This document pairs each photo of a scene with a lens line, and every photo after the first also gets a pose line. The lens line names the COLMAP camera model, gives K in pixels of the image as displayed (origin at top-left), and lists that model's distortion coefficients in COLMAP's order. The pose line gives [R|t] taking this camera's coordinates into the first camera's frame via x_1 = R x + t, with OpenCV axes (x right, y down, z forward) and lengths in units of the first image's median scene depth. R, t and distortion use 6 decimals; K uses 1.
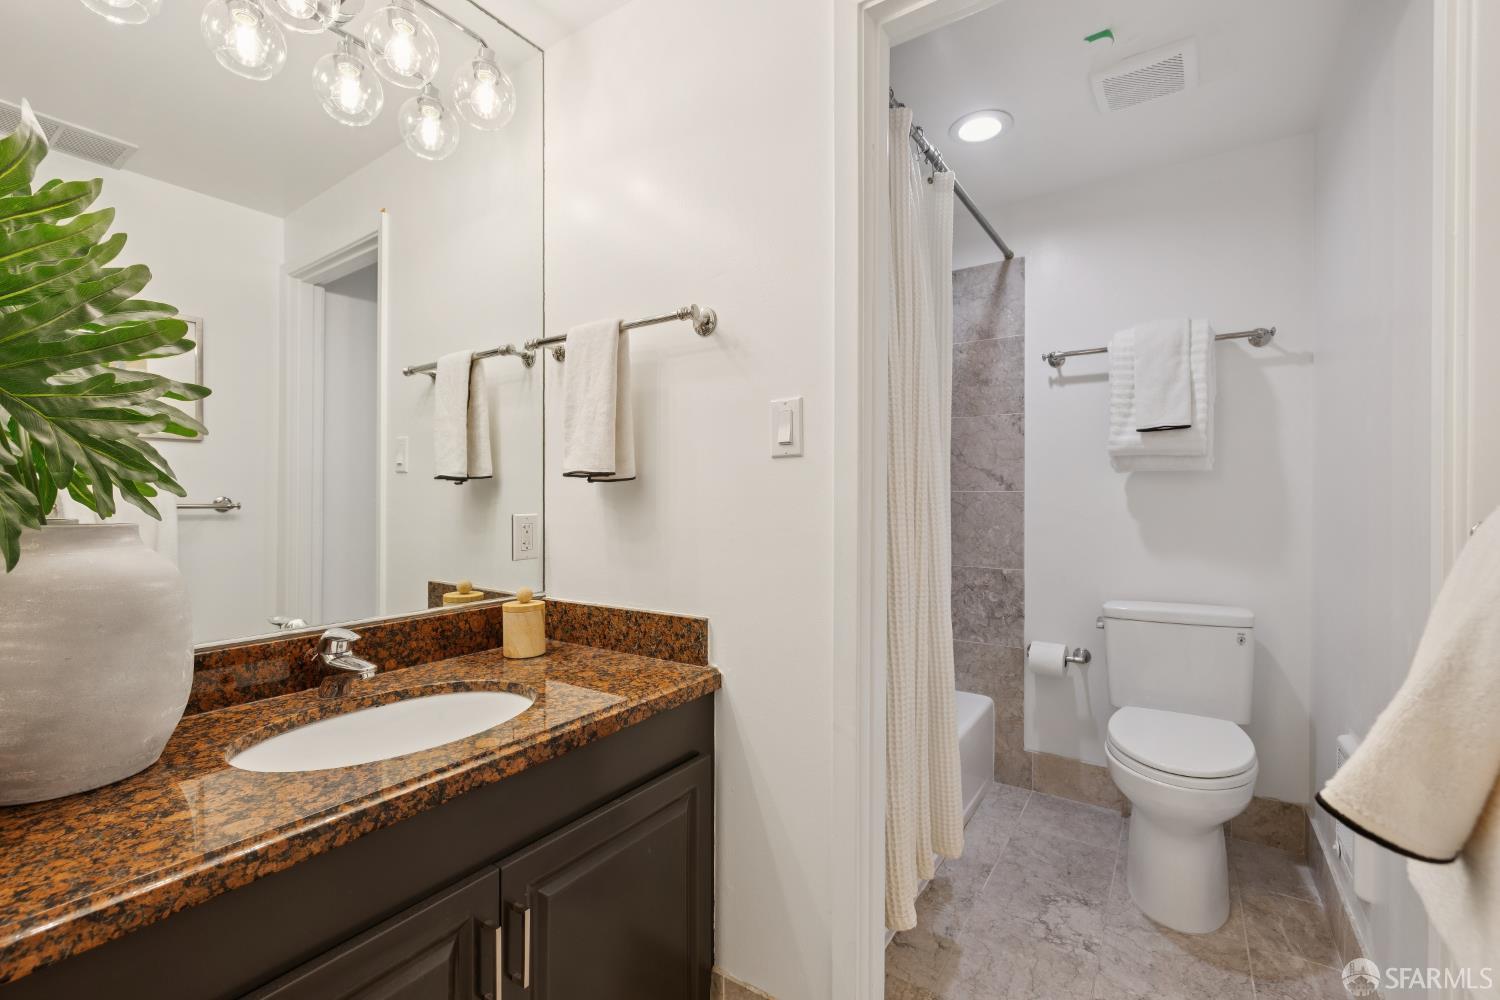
lens RADIAL K [[650.9, 0, 748.8], [0, 650.9, 502.2], [0, 0, 1]] dist [-0.001689, -0.000653]
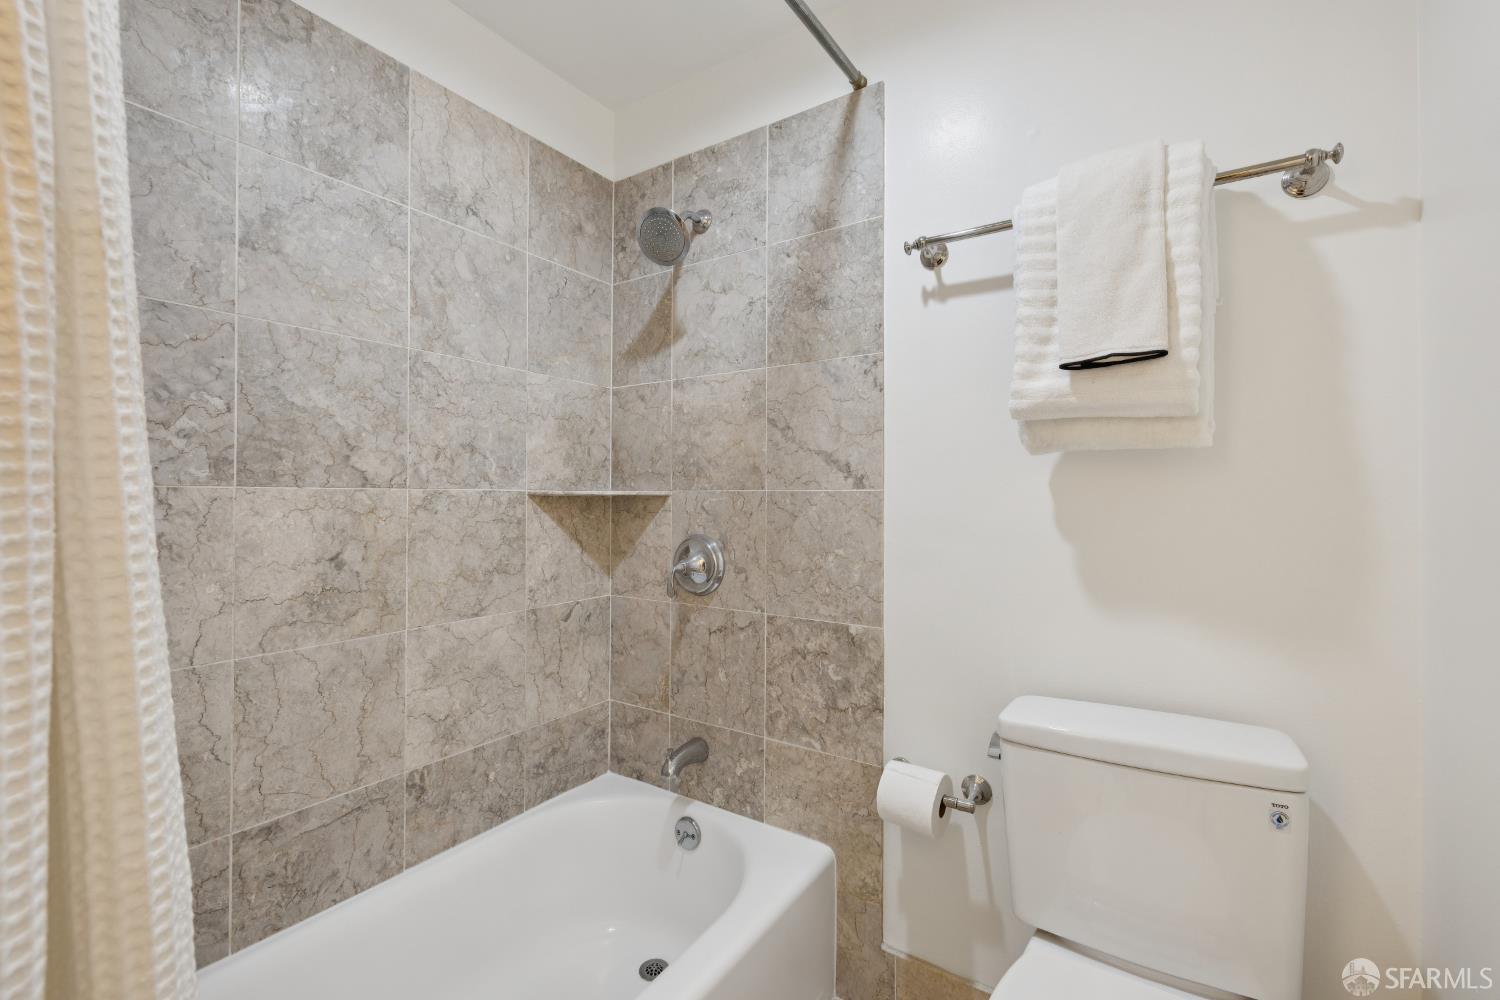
lens RADIAL K [[650.9, 0, 751.2], [0, 650.9, 494.1], [0, 0, 1]] dist [-0.001689, -0.000653]
pose [[0.999984, -0.003106, 0.004741, 0.306658], [0.003136, 0.999975, -0.006301, -0.009504], [-0.004722, 0.006316, 0.999969, 0.432920]]
